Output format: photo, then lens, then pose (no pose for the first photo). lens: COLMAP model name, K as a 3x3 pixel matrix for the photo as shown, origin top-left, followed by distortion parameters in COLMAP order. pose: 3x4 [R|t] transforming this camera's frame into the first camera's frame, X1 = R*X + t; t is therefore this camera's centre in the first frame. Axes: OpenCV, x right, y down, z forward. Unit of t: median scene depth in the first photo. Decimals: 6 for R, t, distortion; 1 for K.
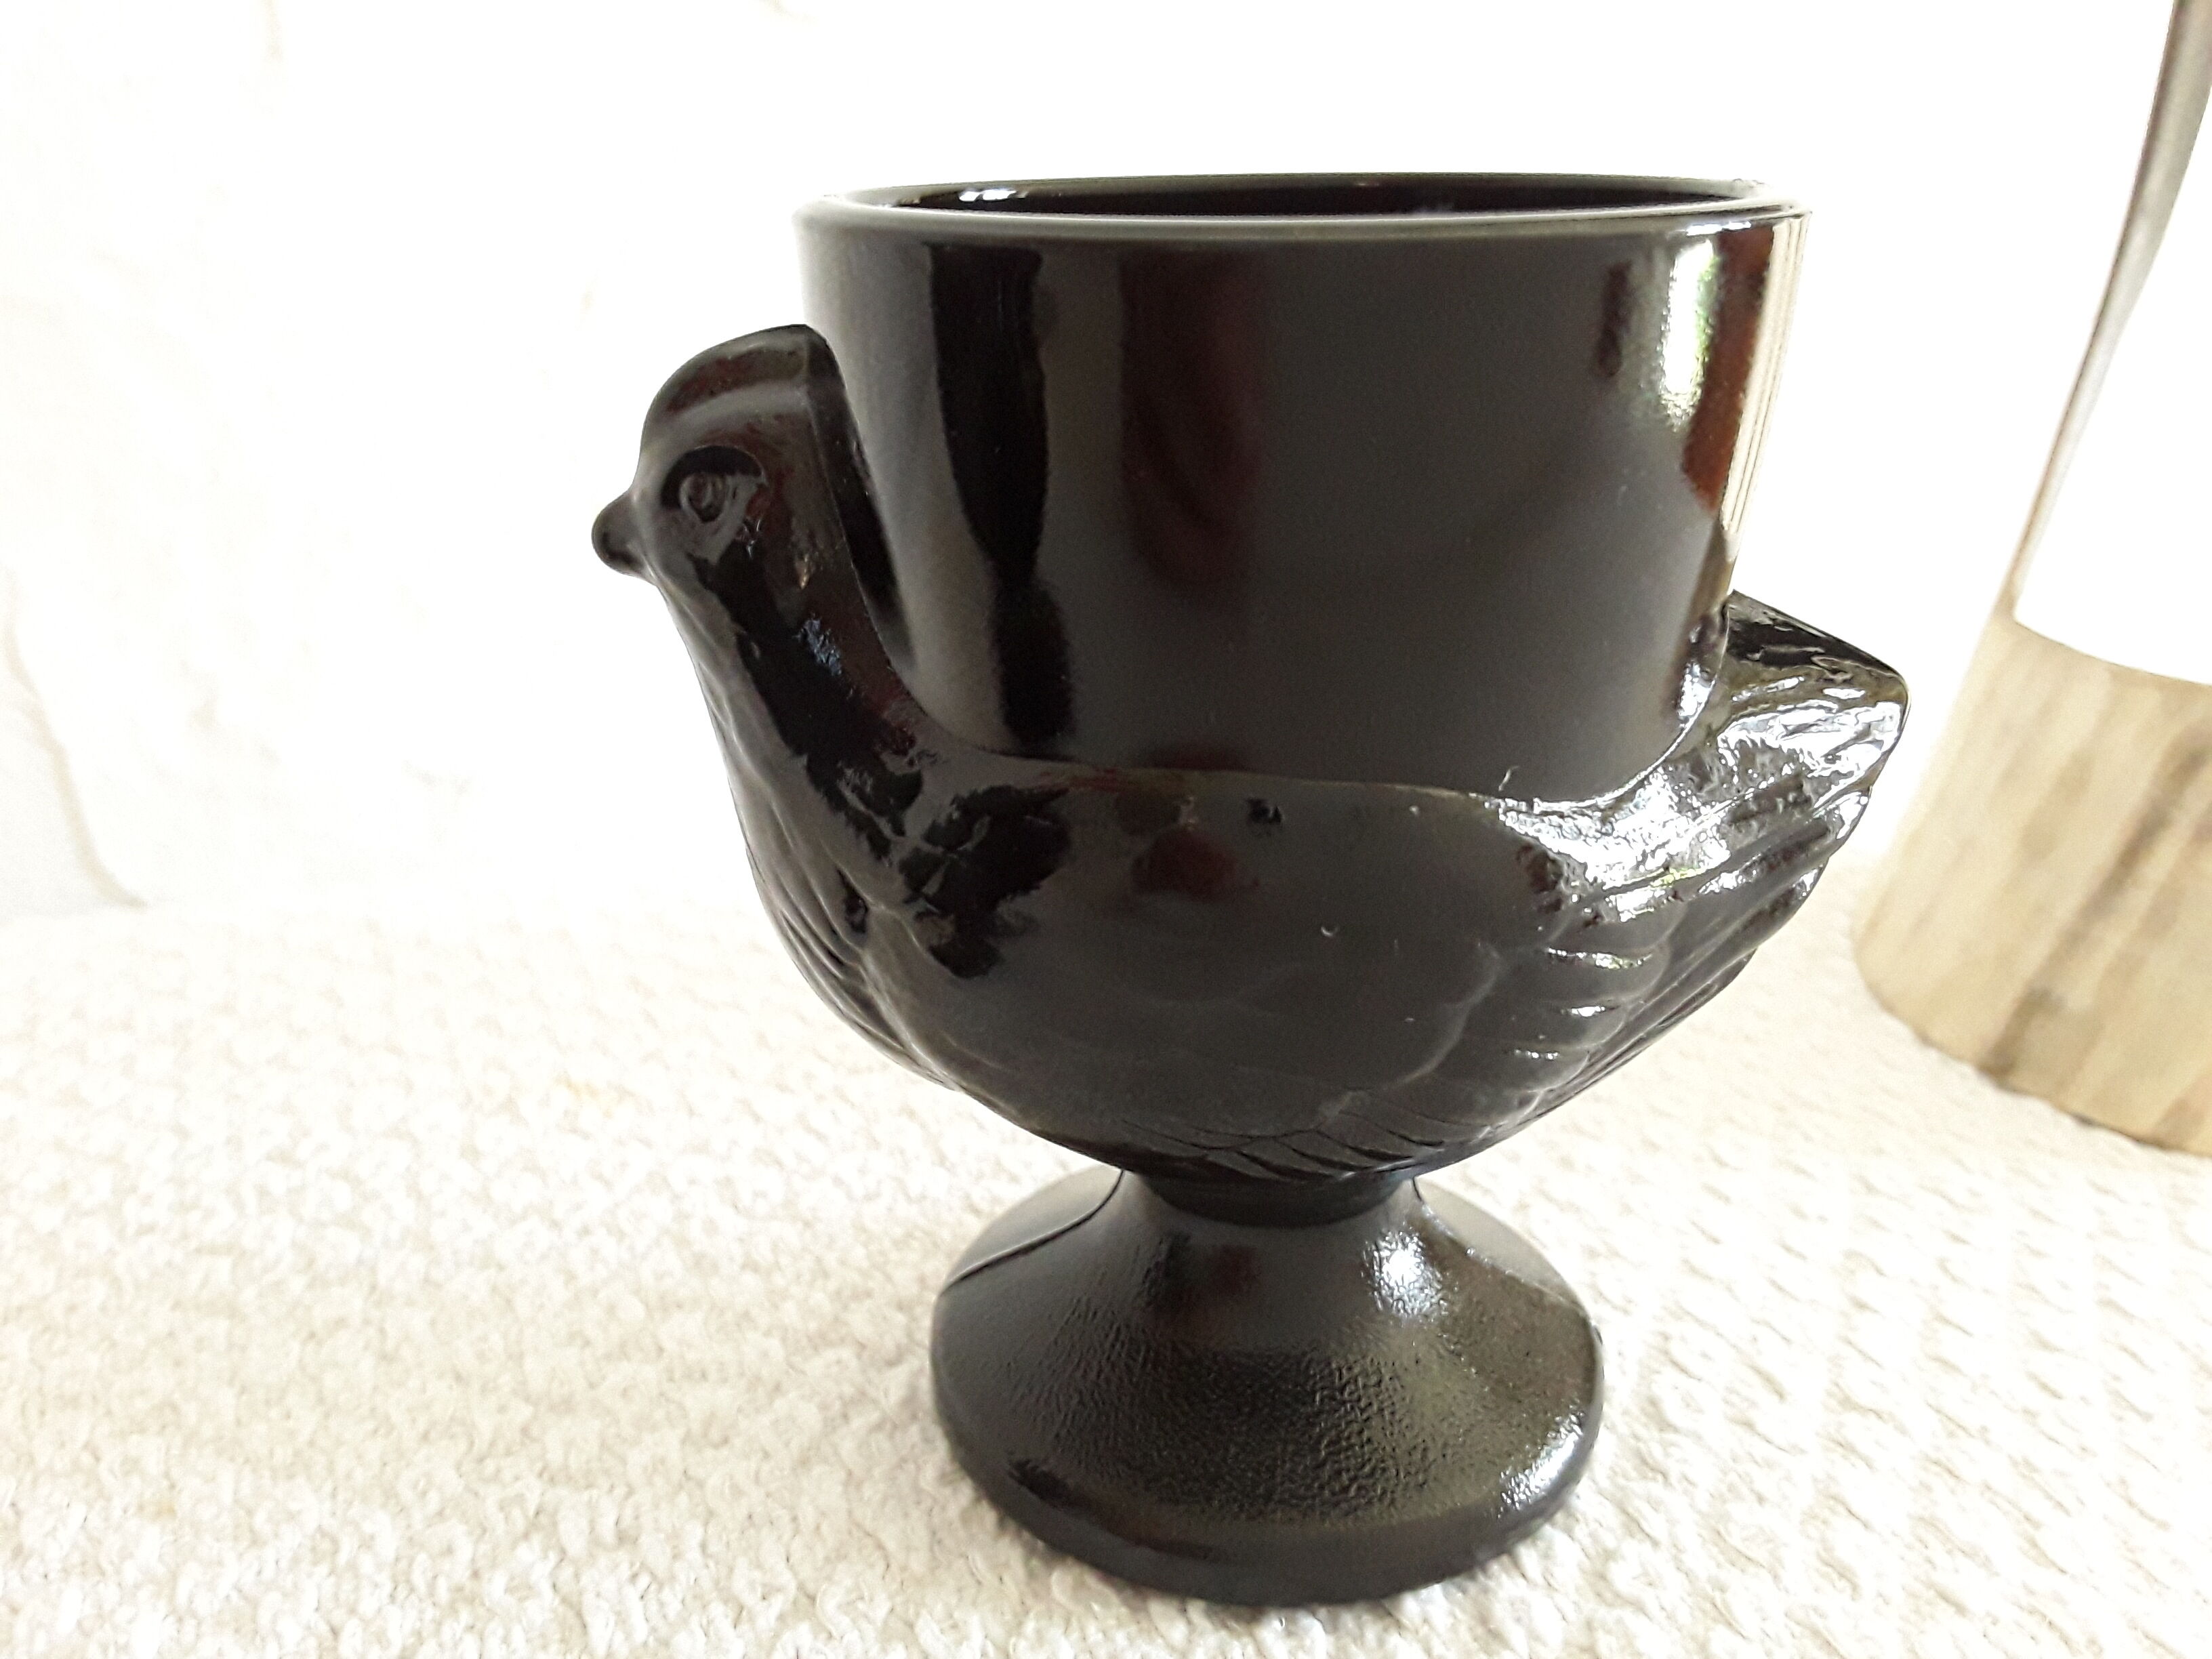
lens RADIAL K [[1733.1, 0, 1122.0], [0, 1733.1, 822.8], [0, 0, 1]] dist [0.085045, -0.177409]
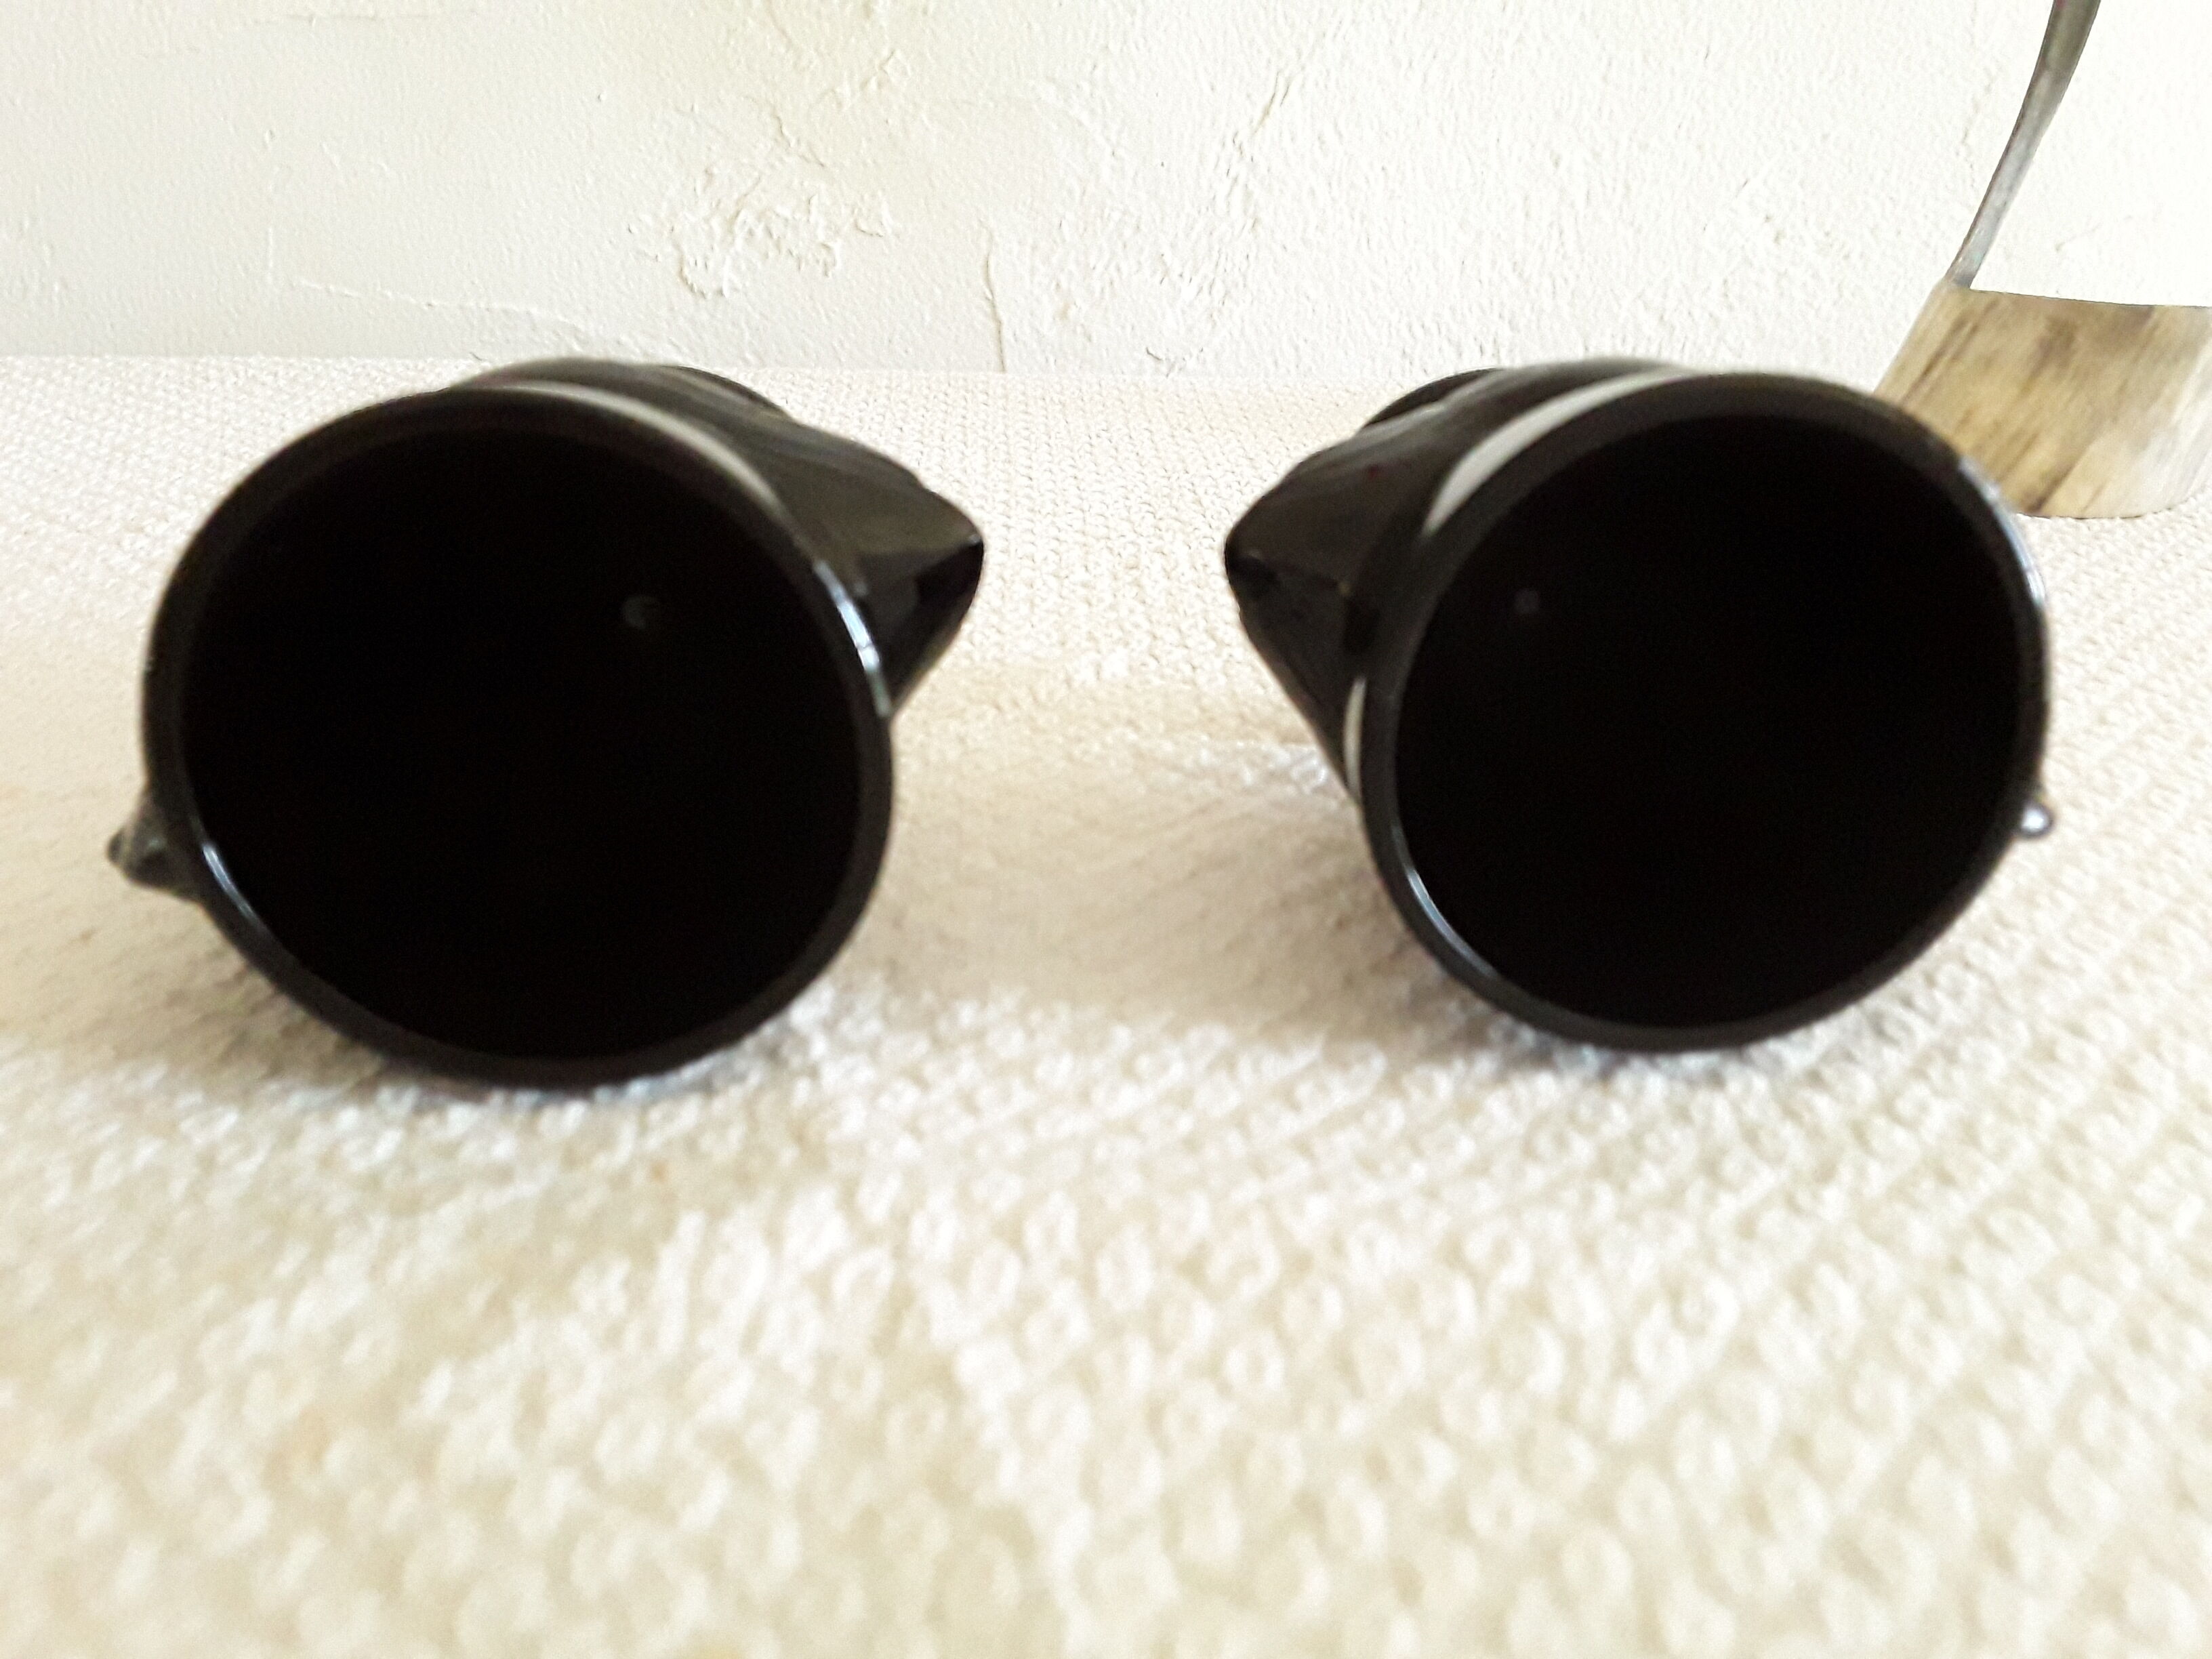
lens RADIAL K [[1733.1, 0, 1122.0], [0, 1733.1, 822.8], [0, 0, 1]] dist [0.085045, -0.177409]
pose [[0.931134, 0.152348, -0.331330, 0.532256], [-0.138098, 0.988198, 0.066287, 0.648953], [0.337518, -0.015966, 0.941184, -1.558338]]
